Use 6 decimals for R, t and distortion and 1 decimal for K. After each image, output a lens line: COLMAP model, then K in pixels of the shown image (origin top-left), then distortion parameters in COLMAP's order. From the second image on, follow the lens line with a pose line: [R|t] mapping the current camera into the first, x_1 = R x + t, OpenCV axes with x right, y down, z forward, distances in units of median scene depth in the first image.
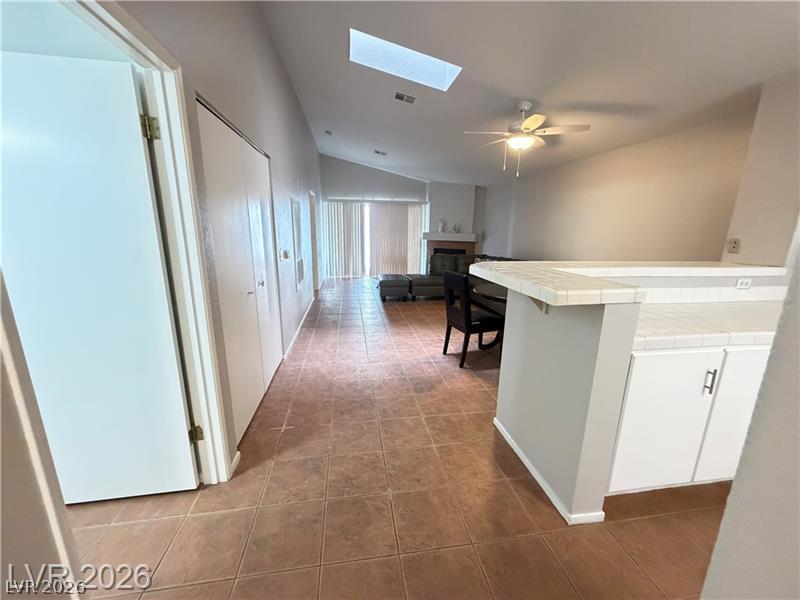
lens RADIAL K [[318.8, 0, 400.0], [0, 318.8, 300.0], [0, 0, 1]] dist [0.003632, 0.000091]
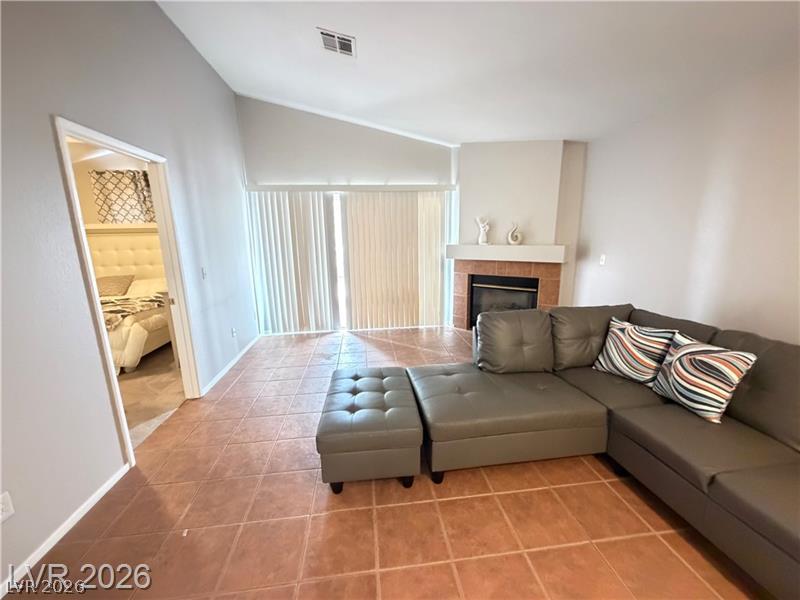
lens RADIAL K [[318.8, 0, 400.0], [0, 318.8, 300.0], [0, 0, 1]] dist [0.003632, 0.000091]
pose [[0.998692, -0.024365, -0.044950, 0.017907], [0.023517, 0.999537, -0.019301, -0.118147], [0.045399, 0.018219, 0.998803, 0.499833]]
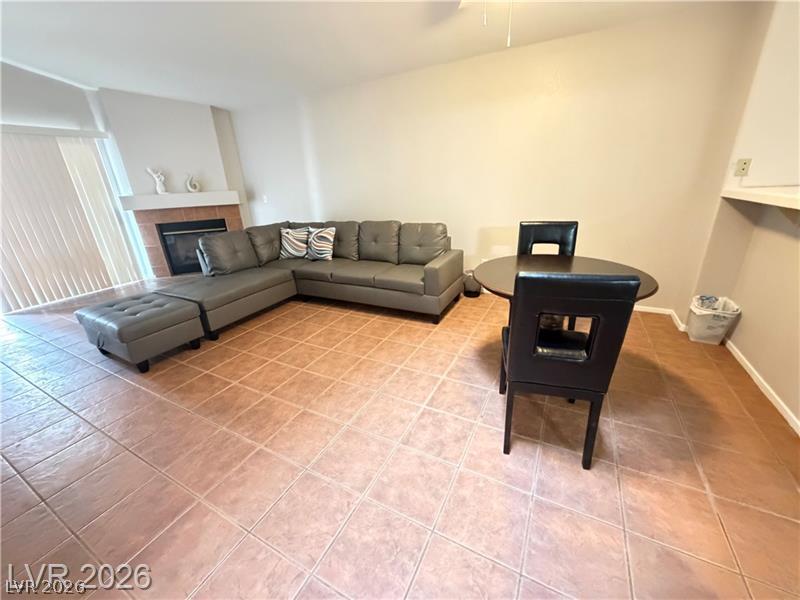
lens RADIAL K [[318.8, 0, 400.0], [0, 318.8, 300.0], [0, 0, 1]] dist [0.003632, 0.000091]
pose [[0.599787, -0.324500, 0.731406, -0.088949], [0.230069, 0.945414, 0.230781, -0.072070], [-0.766371, 0.029854, 0.641705, 0.343818]]
